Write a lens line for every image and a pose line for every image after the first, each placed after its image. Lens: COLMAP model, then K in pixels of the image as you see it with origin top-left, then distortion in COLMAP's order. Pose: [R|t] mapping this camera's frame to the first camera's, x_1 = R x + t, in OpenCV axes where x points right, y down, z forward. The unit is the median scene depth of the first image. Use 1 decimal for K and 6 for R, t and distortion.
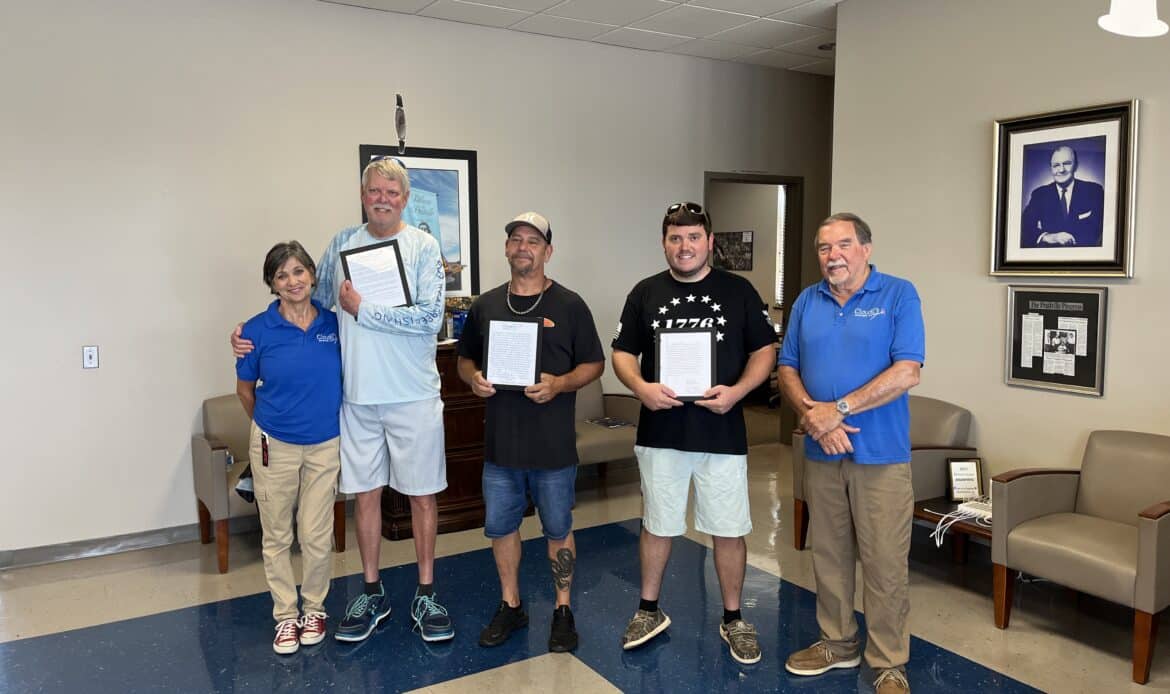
lens RADIAL K [[873.3, 0, 587.4], [0, 873.3, 352.1], [0, 0, 1]] dist [0.055687, -0.096798]
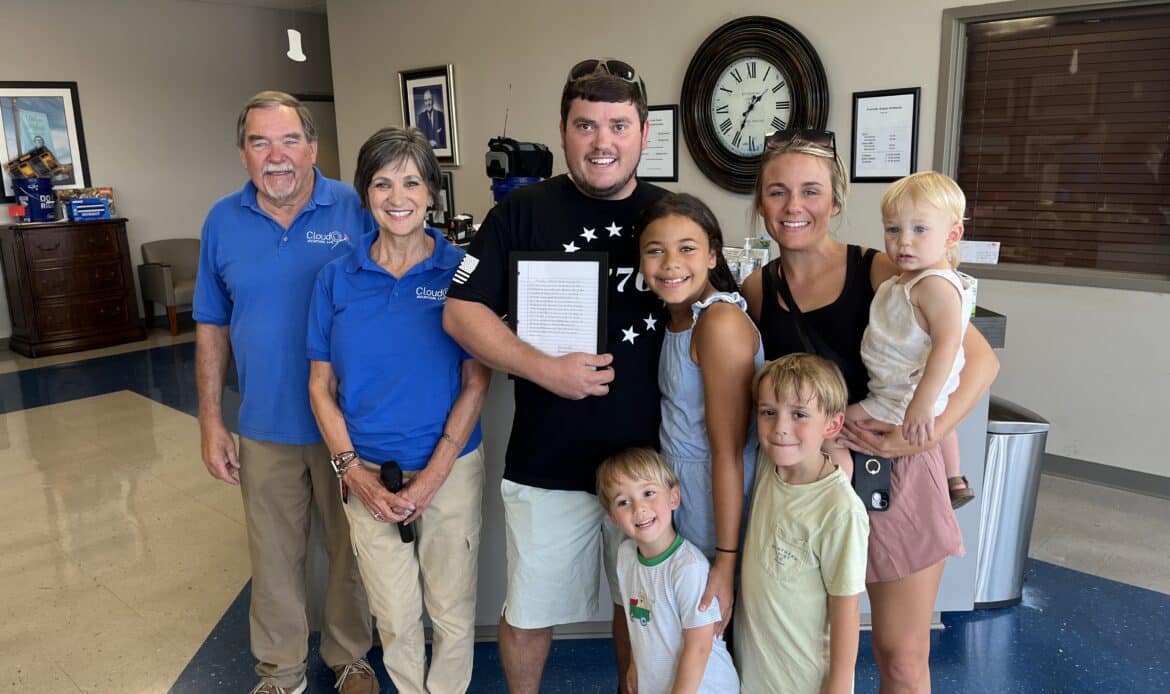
lens RADIAL K [[873.3, 0, 587.4], [0, 873.3, 352.1], [0, 0, 1]] dist [0.055687, -0.096798]
pose [[0.963517, -0.076403, 0.256511, 0.356777], [0.046647, 0.991659, 0.120153, 0.086117], [-0.263552, -0.103804, 0.959044, -0.792202]]
